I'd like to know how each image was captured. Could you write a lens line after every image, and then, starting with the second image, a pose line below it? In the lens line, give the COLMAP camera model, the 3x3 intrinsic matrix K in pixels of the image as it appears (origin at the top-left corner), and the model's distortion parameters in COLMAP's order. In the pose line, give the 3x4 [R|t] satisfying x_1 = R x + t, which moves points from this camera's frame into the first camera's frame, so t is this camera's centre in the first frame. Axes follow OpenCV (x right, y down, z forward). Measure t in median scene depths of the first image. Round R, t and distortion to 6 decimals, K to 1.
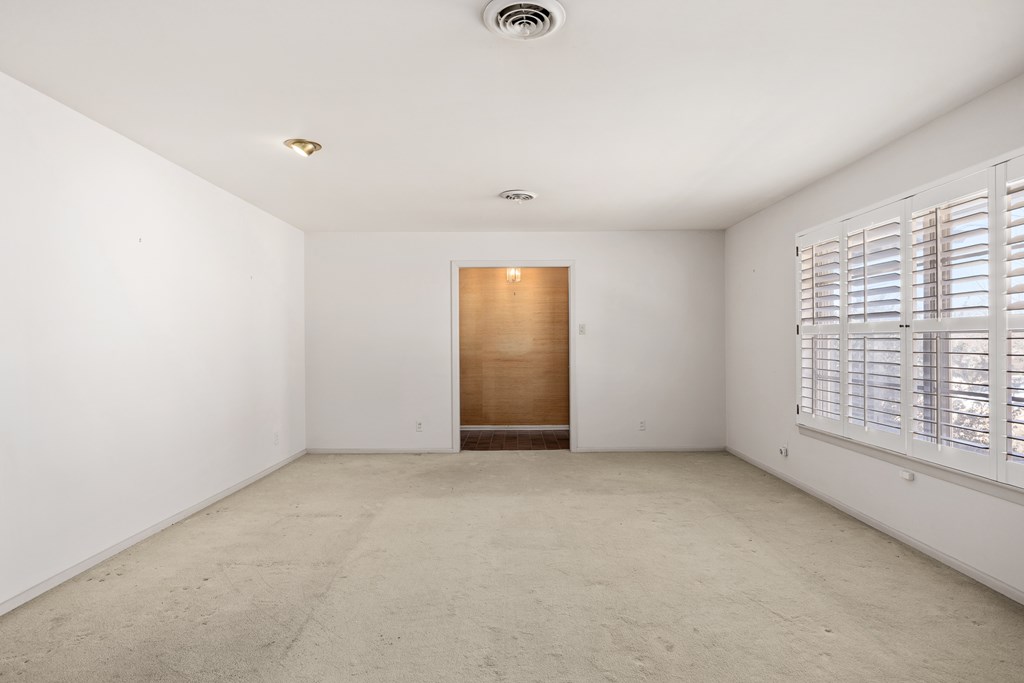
lens RADIAL K [[509.1, 0, 512.3], [0, 509.1, 341.7], [0, 0, 1]] dist [-0.000393, -0.000078]
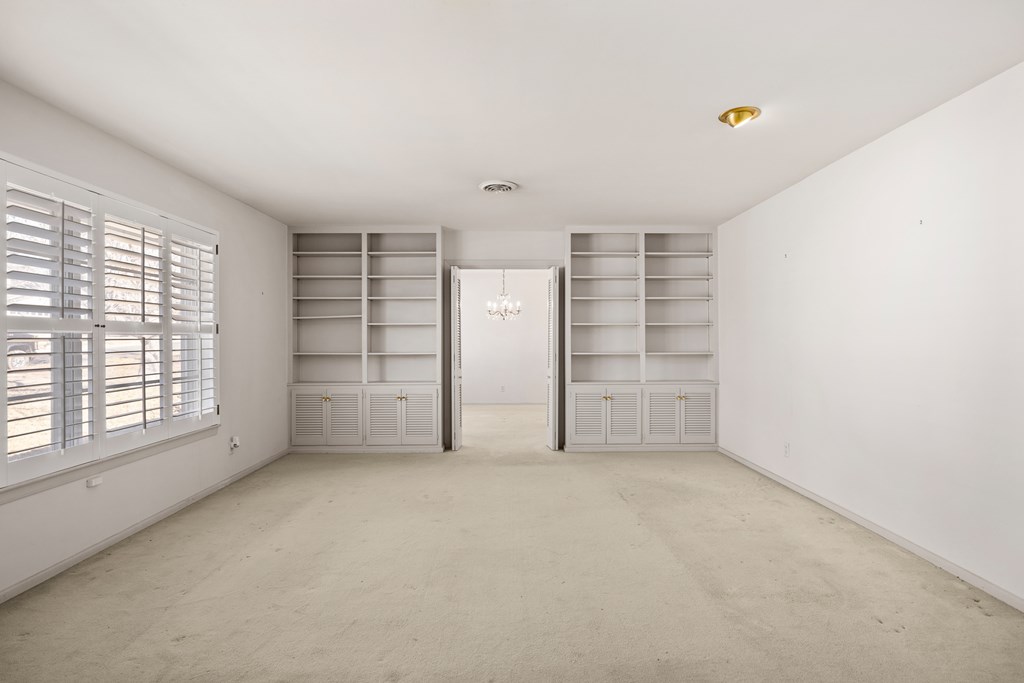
lens RADIAL K [[509.1, 0, 510.9], [0, 509.1, 339.2], [0, 0, 1]] dist [-0.000393, -0.000078]
pose [[-0.999664, 0.008272, -0.024578, 0.014367], [0.008119, 0.999947, 0.006311, -0.005234], [0.024629, 0.006109, -0.999678, 2.014915]]
